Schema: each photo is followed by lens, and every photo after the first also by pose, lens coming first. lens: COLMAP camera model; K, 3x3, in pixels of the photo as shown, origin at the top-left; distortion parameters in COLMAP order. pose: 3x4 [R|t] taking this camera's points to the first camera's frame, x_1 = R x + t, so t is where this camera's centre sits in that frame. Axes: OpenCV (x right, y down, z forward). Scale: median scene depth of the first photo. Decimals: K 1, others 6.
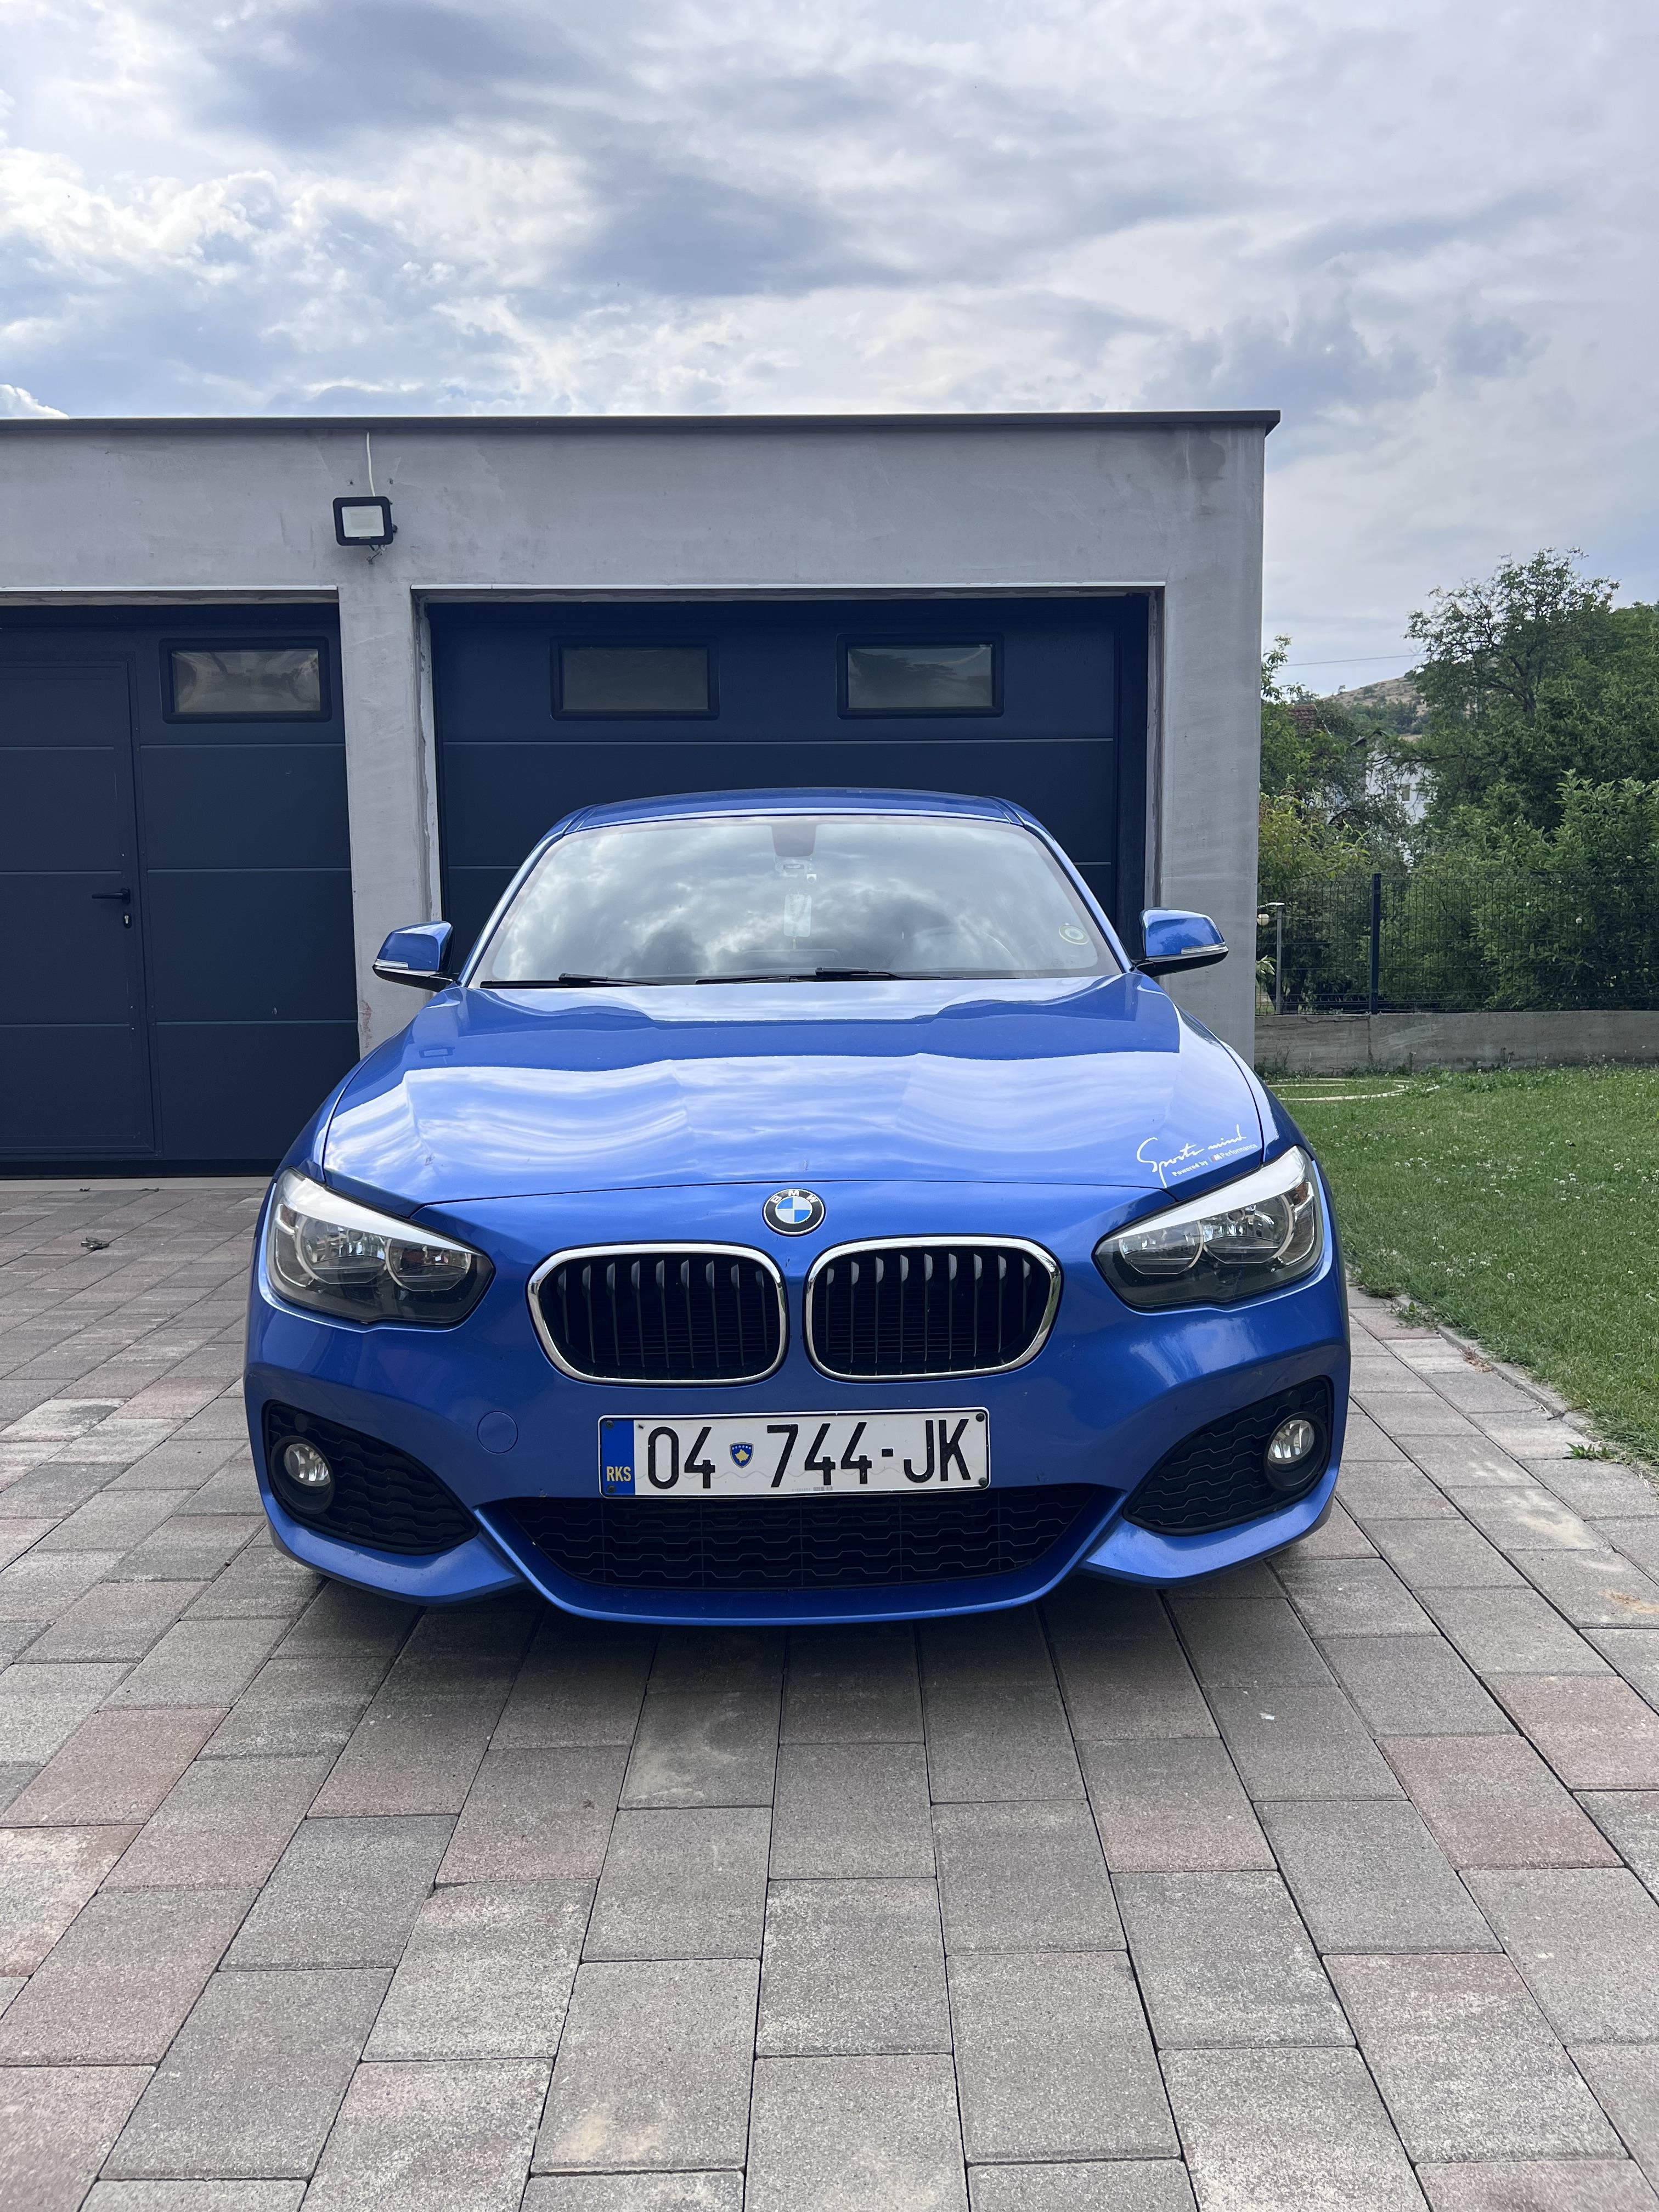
lens RADIAL K [[1648.0, 0, 829.5], [0, 1648.0, 1106.0], [0, 0, 1]] dist [0.012690, 0.001370]
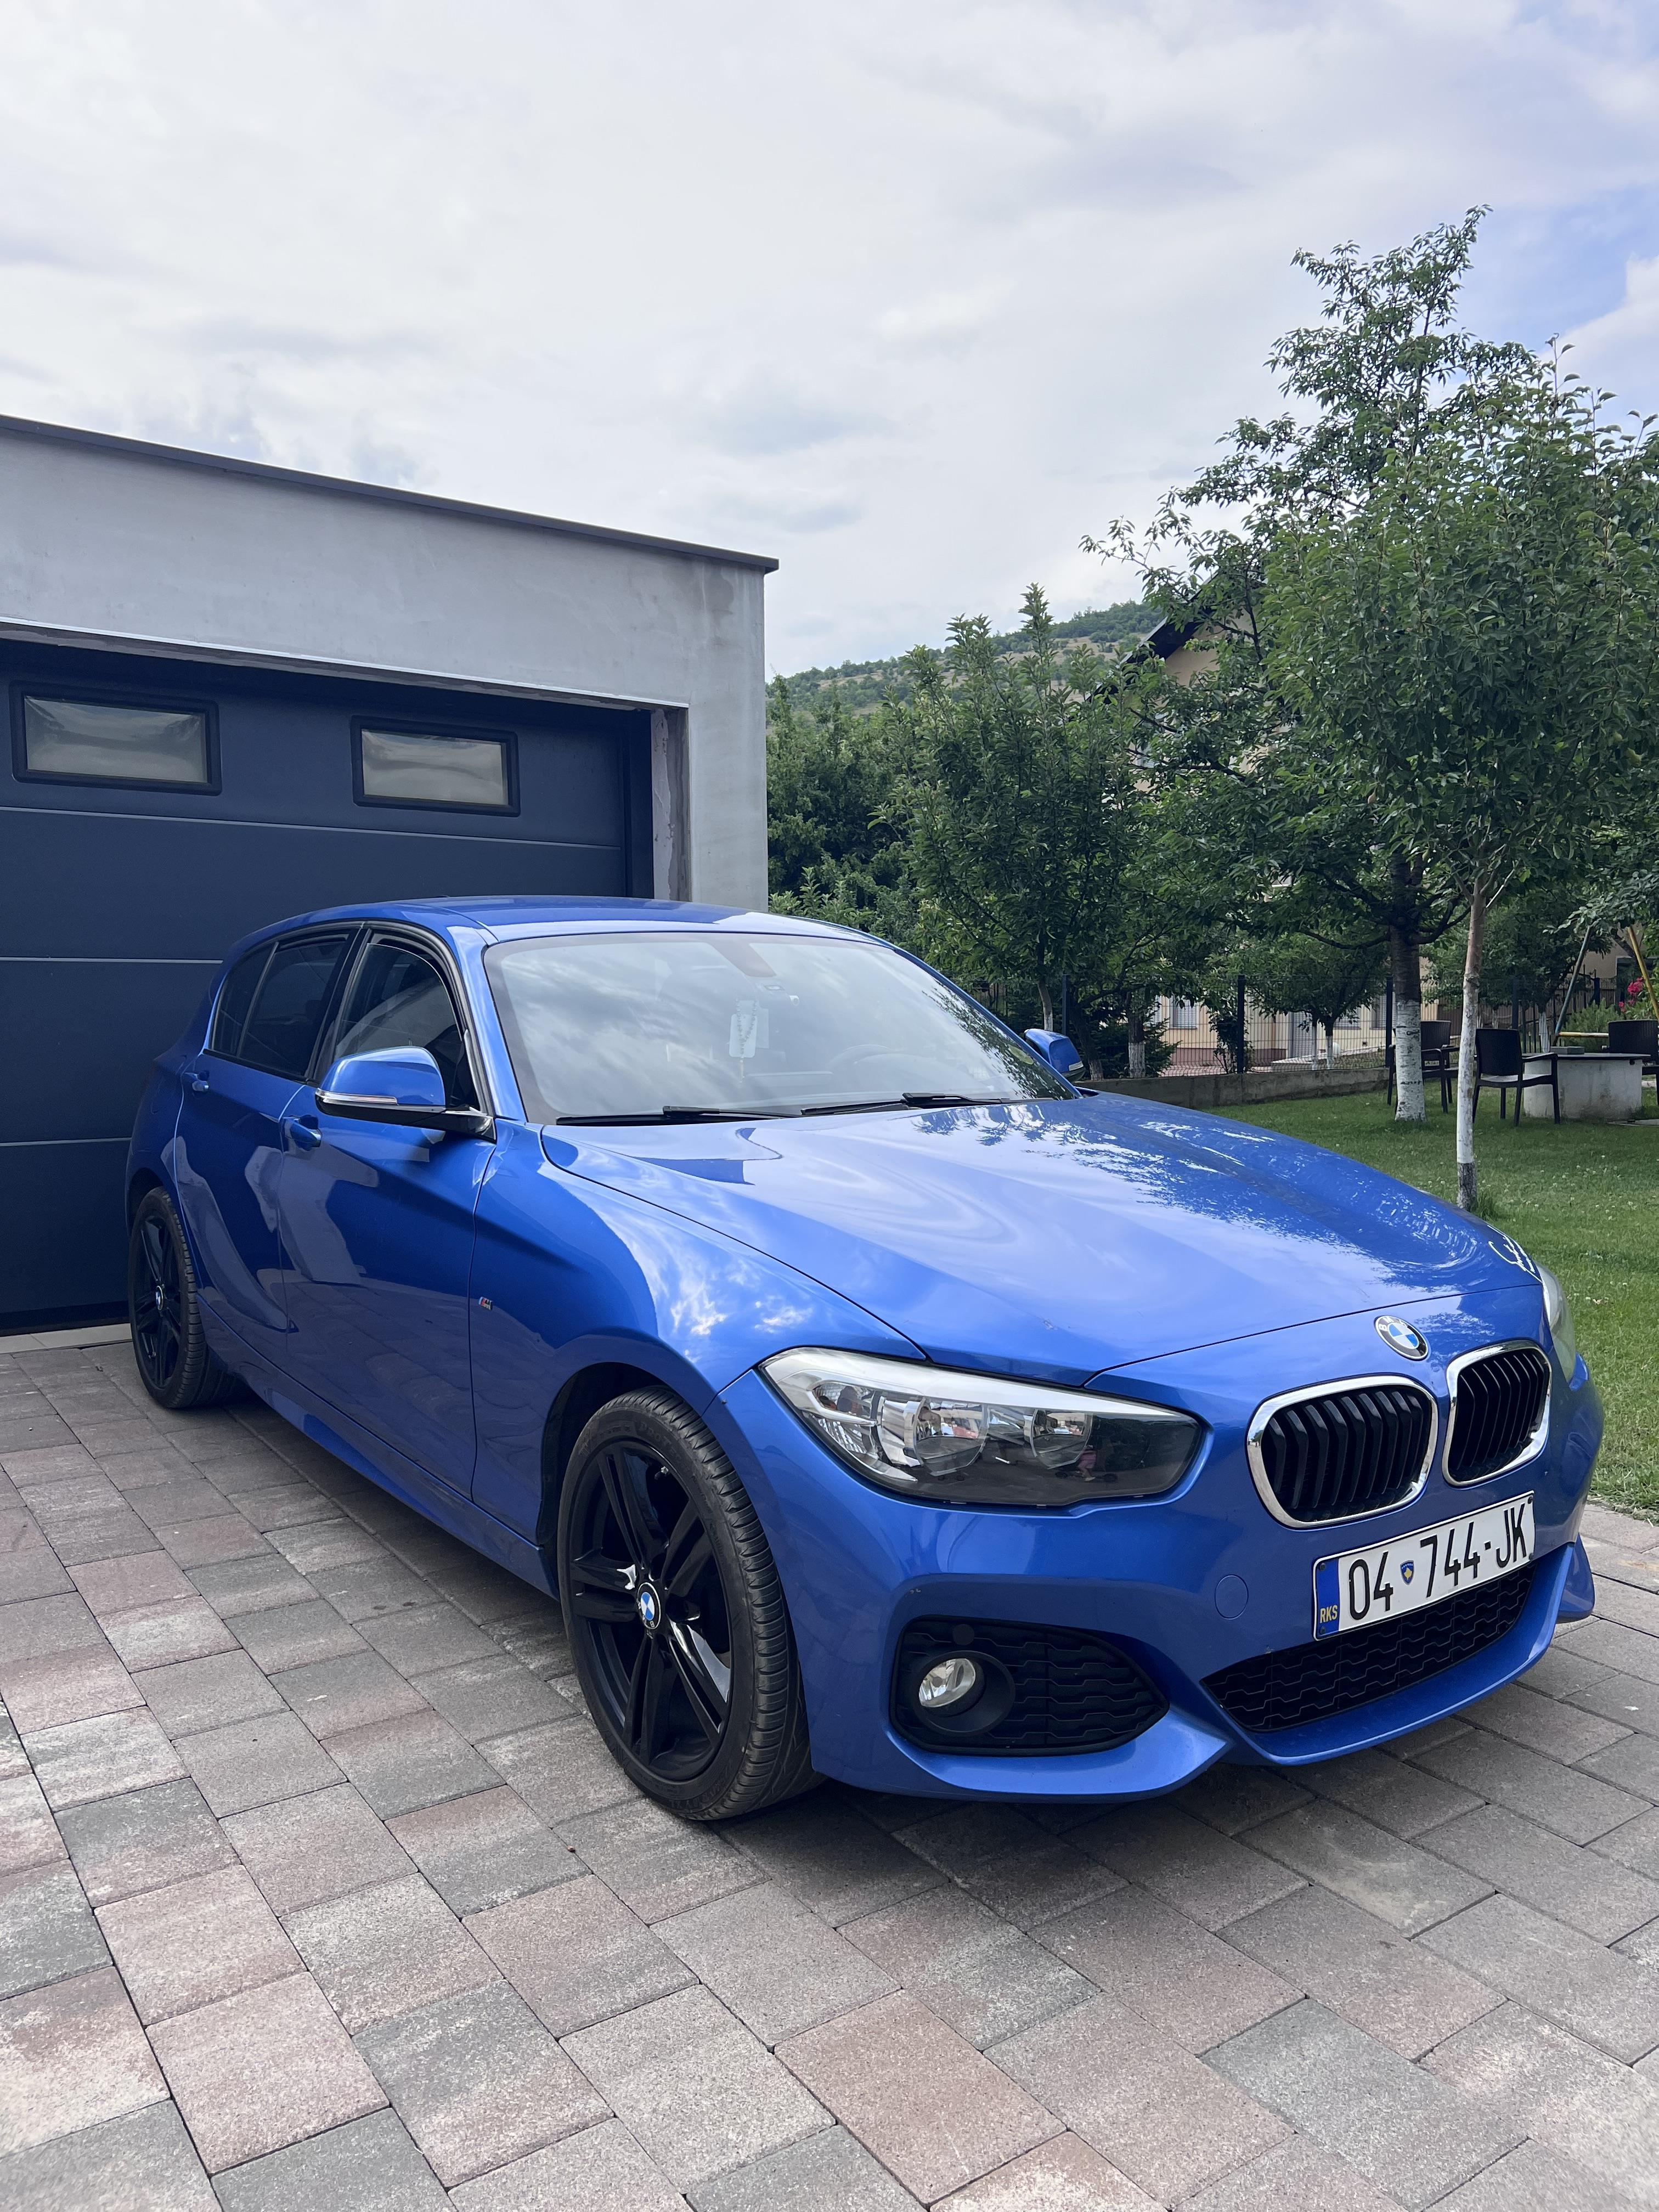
lens RADIAL K [[1636.9, 0, 831.3], [0, 1636.9, 1132.1], [0, 0, 1]] dist [0.009110, -0.003878]
pose [[0.820606, -0.036760, 0.570310, -0.860606], [0.056308, 0.998274, -0.016676, -0.067659], [-0.568713, 0.045798, 0.821260, 0.300682]]
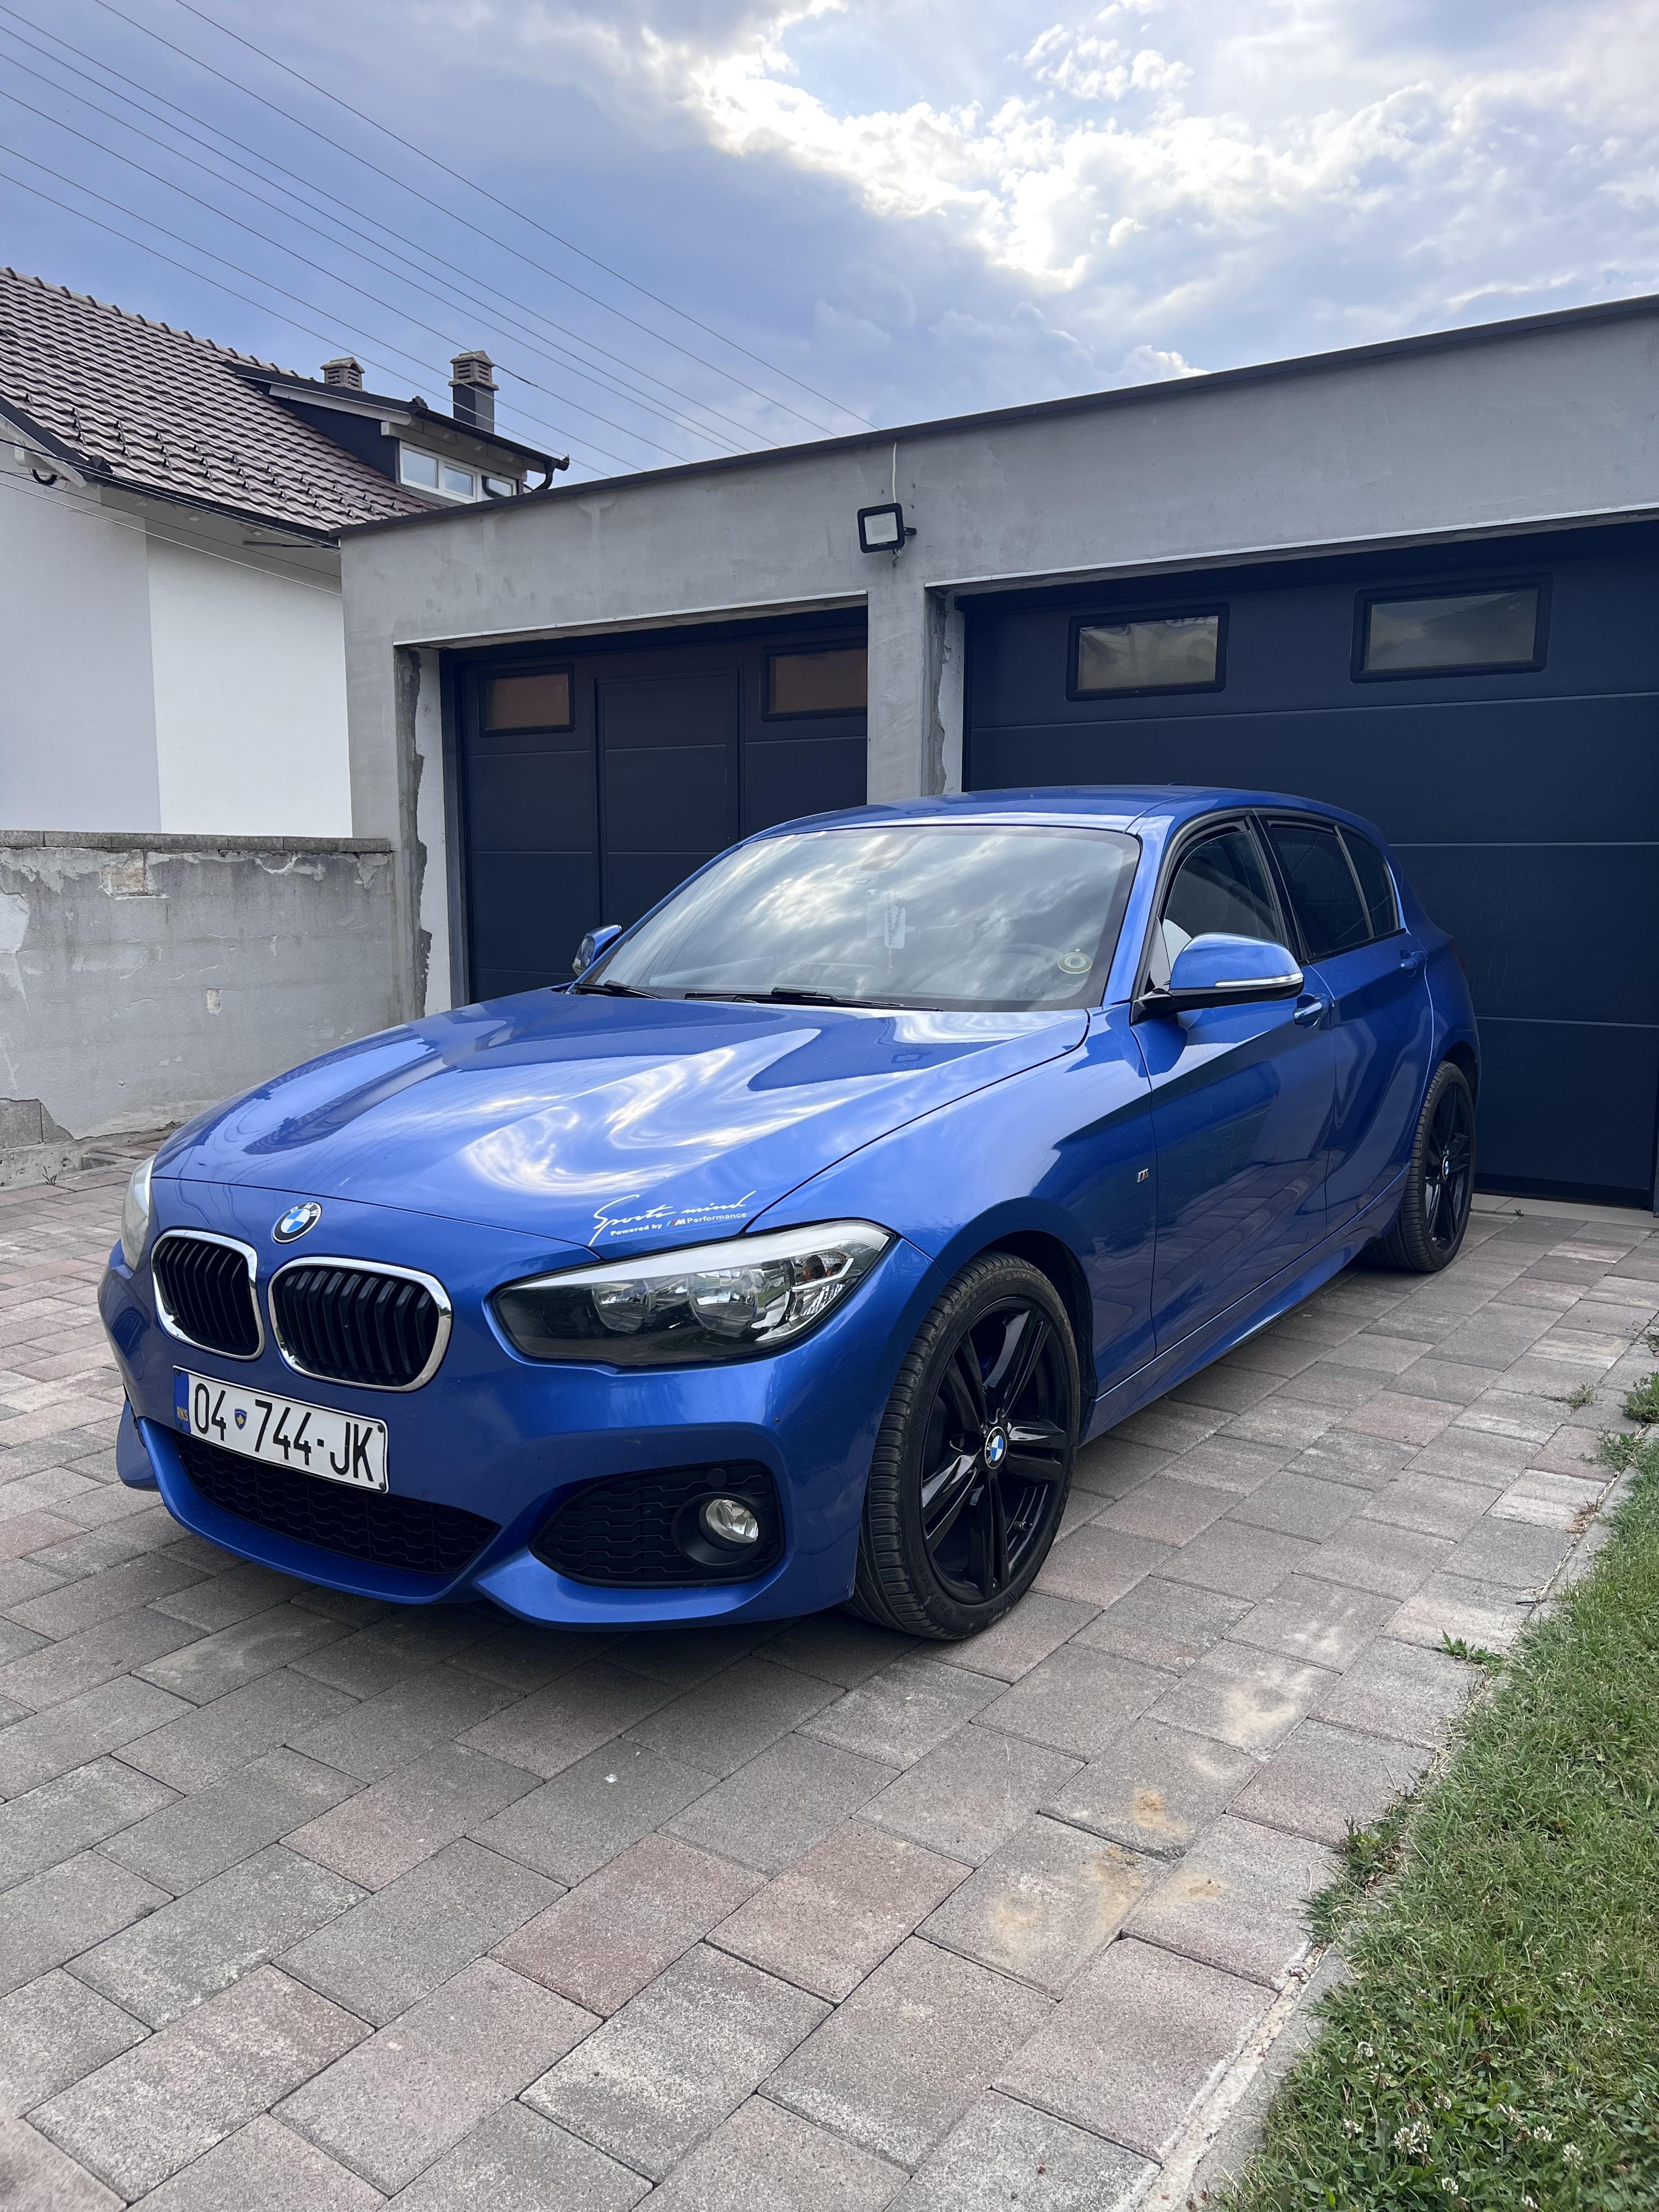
lens RADIAL K [[1636.9, 0, 831.3], [0, 1636.9, 1132.1], [0, 0, 1]] dist [0.009110, -0.003878]
pose [[0.820014, 0.101324, -0.563304, 0.856134], [-0.071705, 0.994638, 0.074526, -0.103292], [0.567834, -0.020721, 0.822882, 0.246154]]
